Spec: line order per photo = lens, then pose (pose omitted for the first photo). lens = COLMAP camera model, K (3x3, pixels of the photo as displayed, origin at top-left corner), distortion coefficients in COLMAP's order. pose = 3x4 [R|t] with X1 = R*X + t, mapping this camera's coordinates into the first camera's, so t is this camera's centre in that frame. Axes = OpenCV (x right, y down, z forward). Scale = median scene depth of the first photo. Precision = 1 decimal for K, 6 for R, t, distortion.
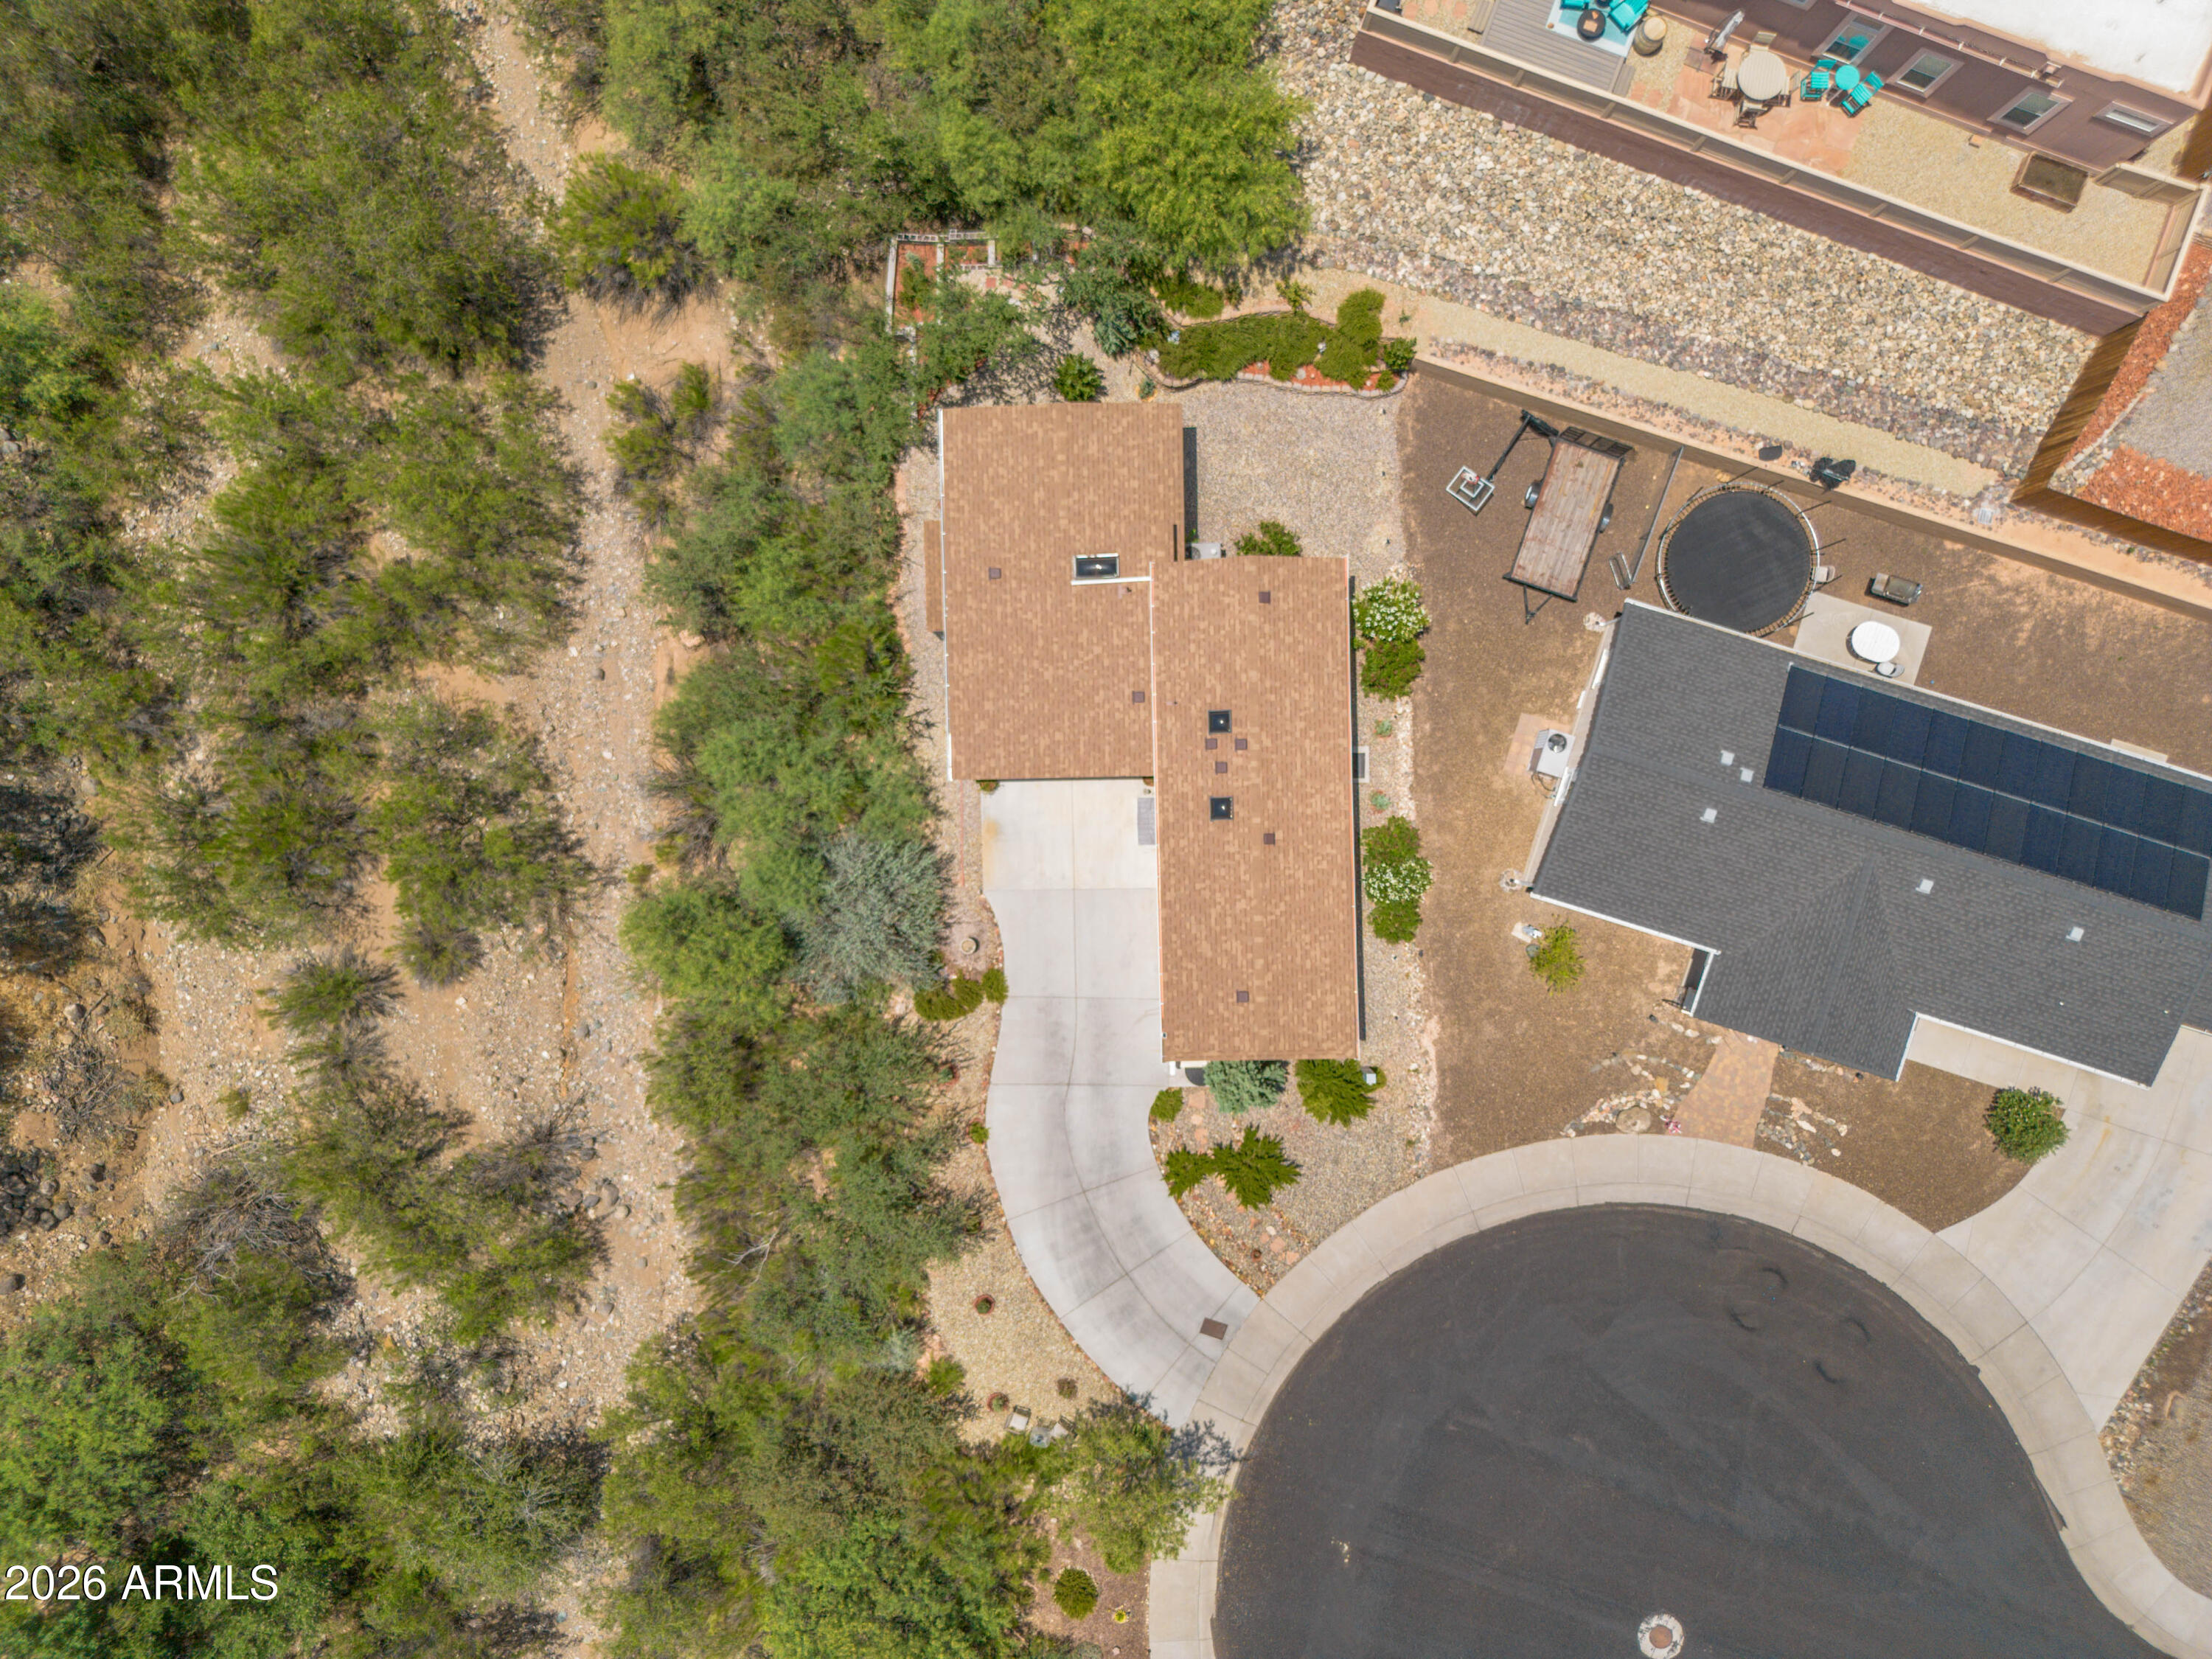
lens RADIAL K [[1568.6, 0, 1106.0], [0, 1568.6, 829.5], [0, 0, 1]] dist [0.070169, -0.058960]
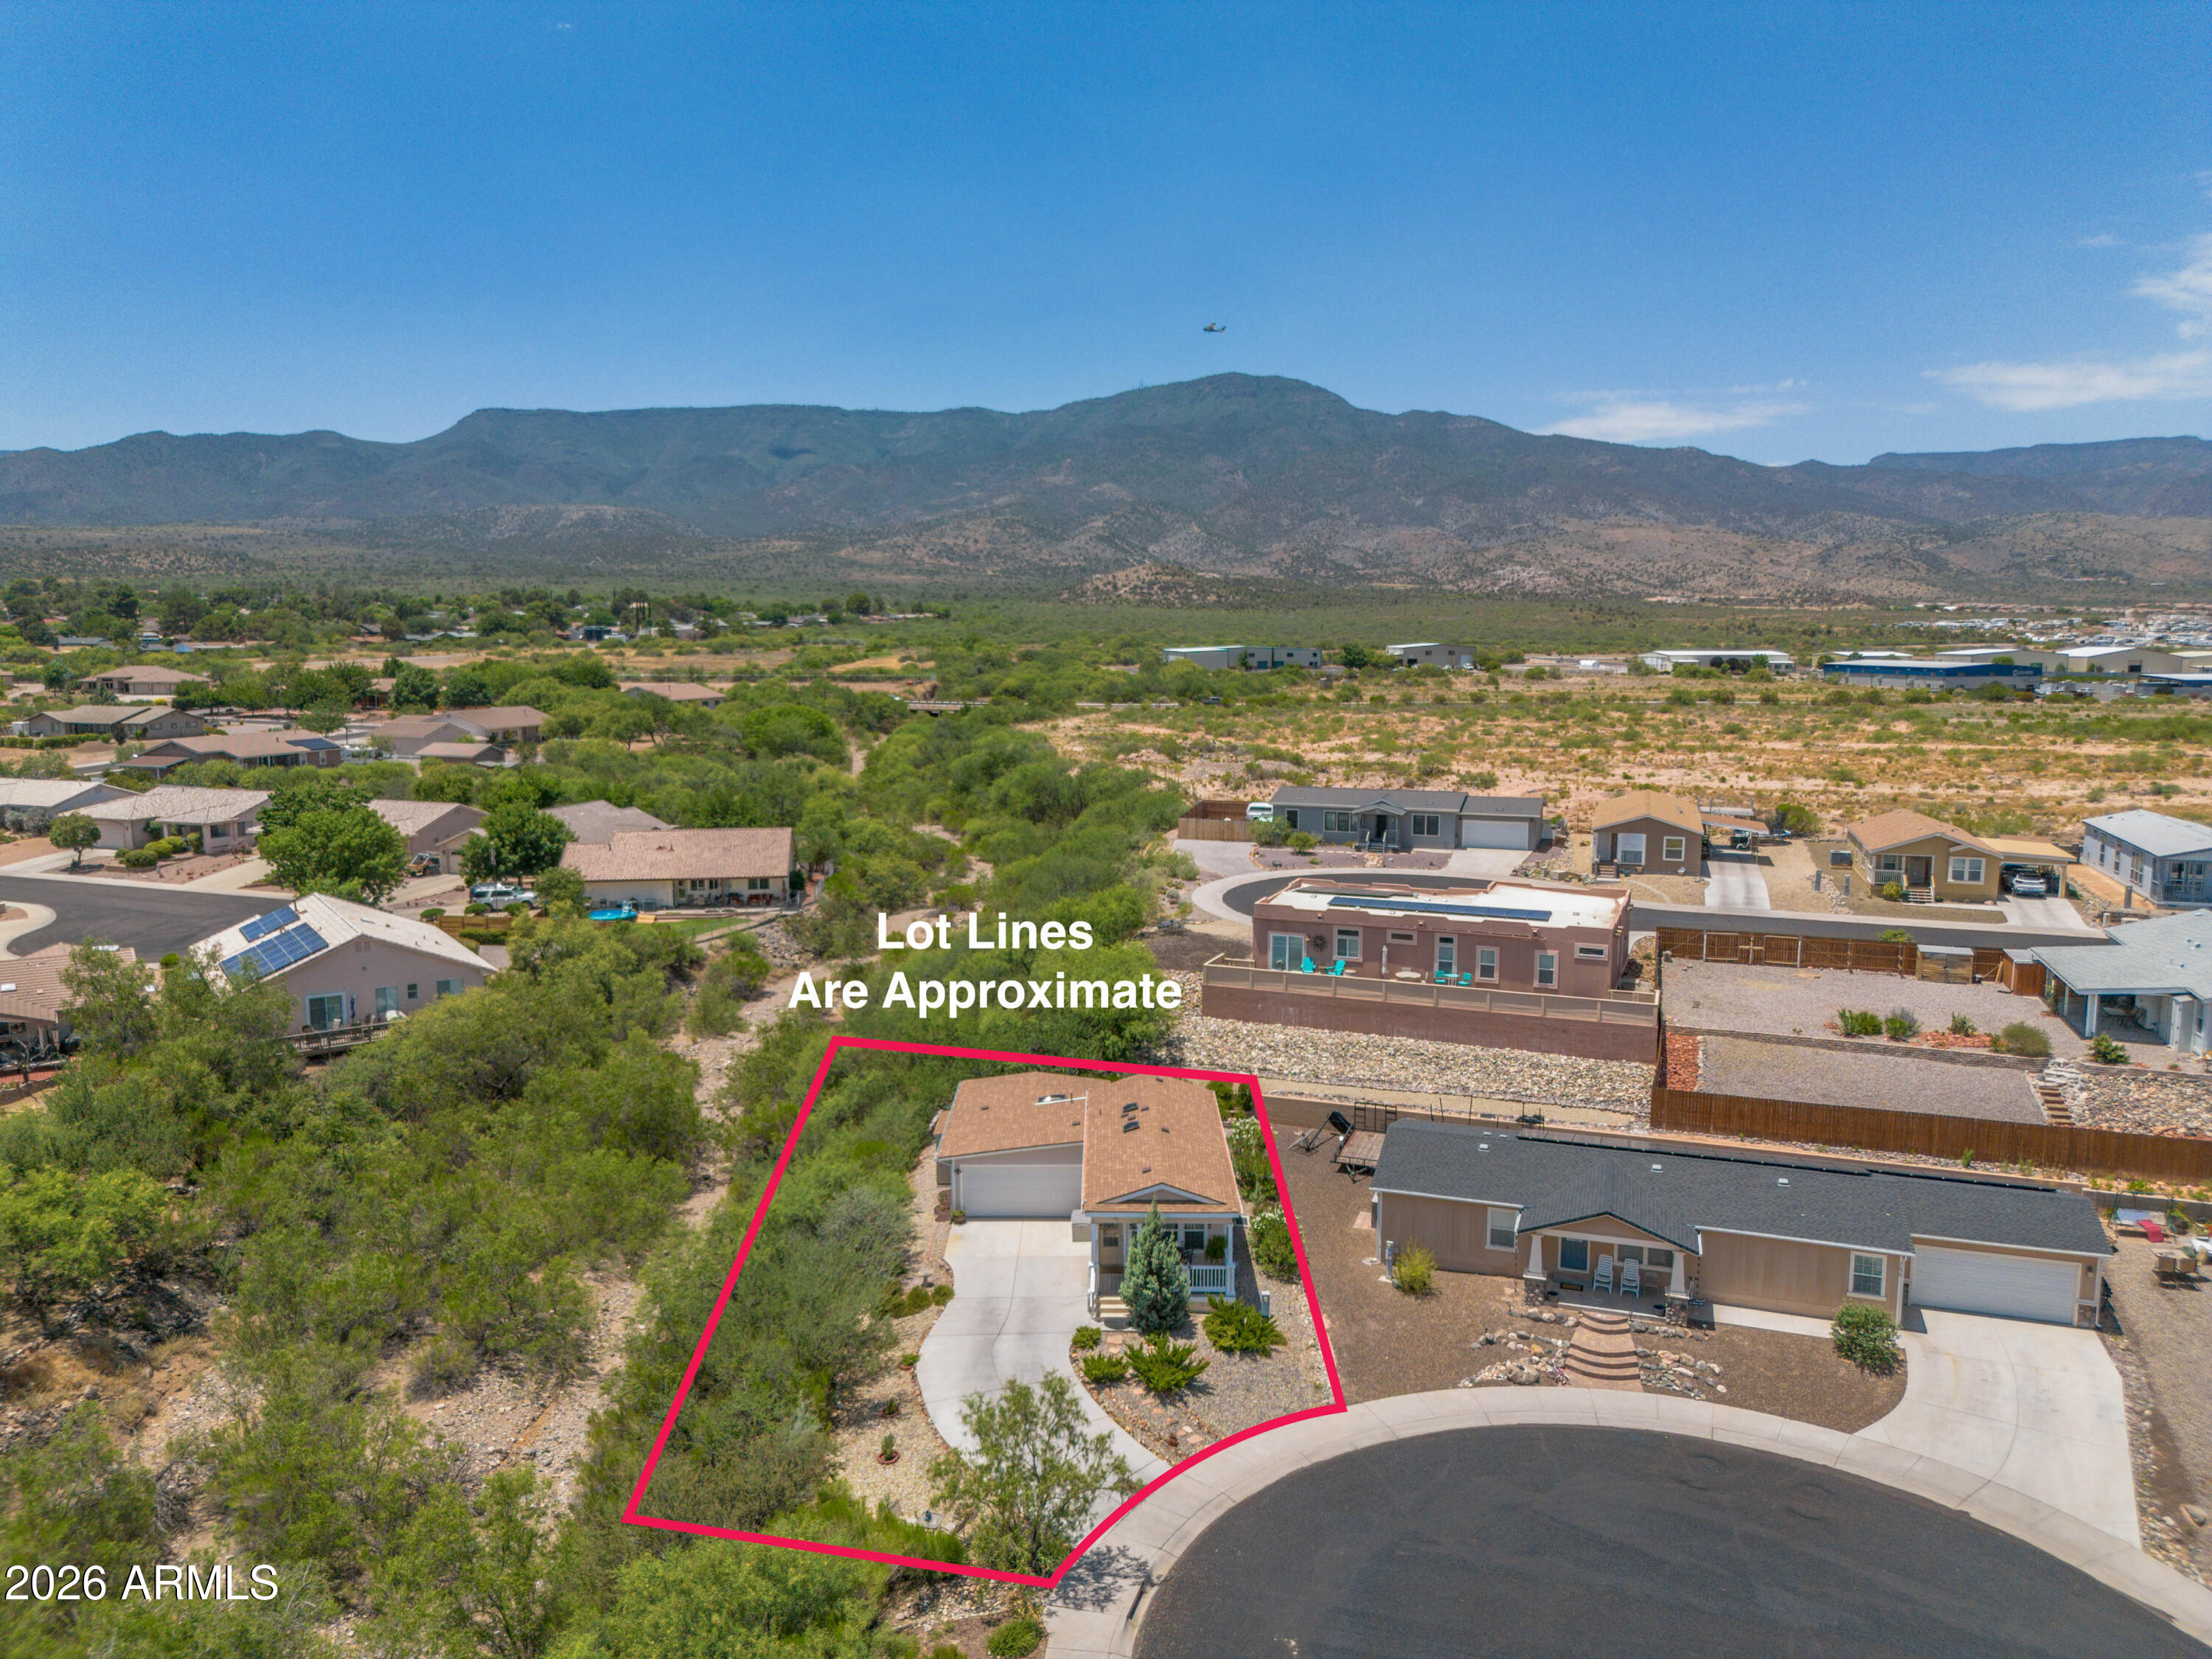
lens RADIAL K [[1568.6, 0, 1106.0], [0, 1568.6, 829.5], [0, 0, 1]] dist [0.070169, -0.058960]
pose [[0.999755, 0.008737, -0.020313, 0.070804], [-0.021208, 0.118833, -0.992688, 1.206963], [-0.006259, 0.992876, 0.118989, 0.509890]]
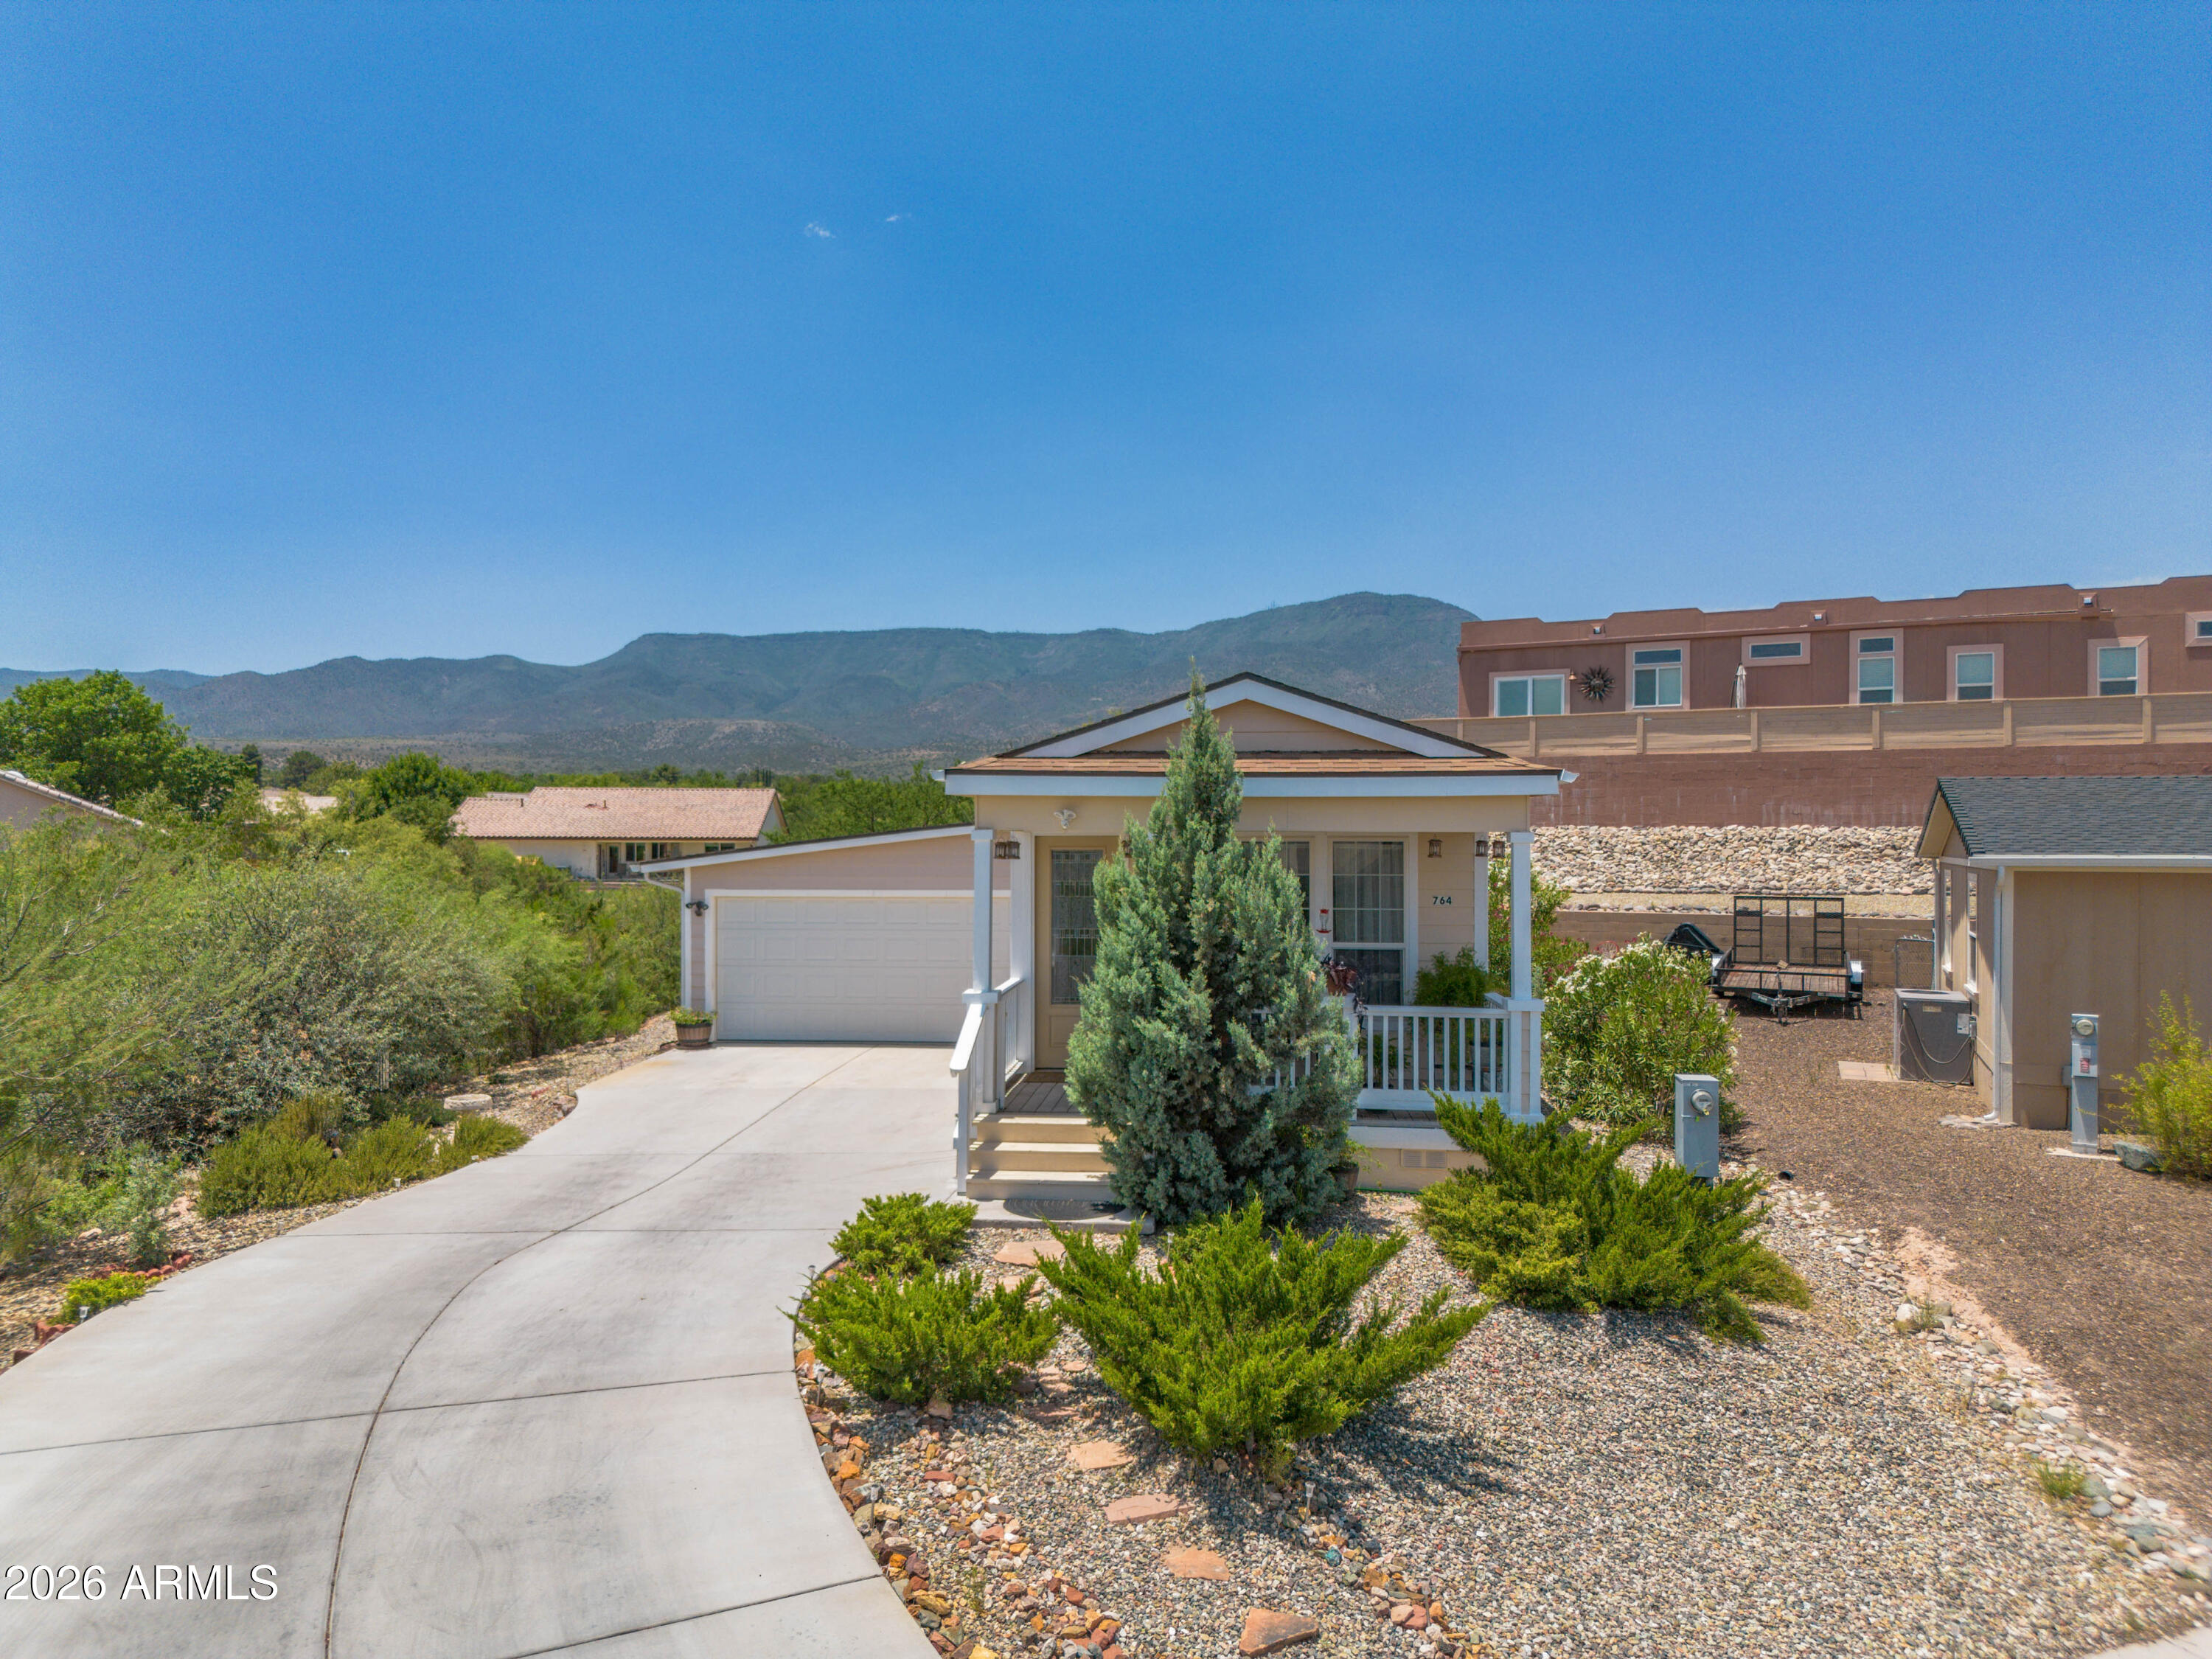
lens RADIAL K [[1568.6, 0, 1106.0], [0, 1568.6, 829.5], [0, 0, 1]] dist [0.070169, -0.058960]
pose [[0.994402, 0.008355, -0.105327, 0.094834], [-0.105186, -0.015853, -0.994326, 0.414660], [-0.009978, 0.999839, -0.014886, 0.925050]]
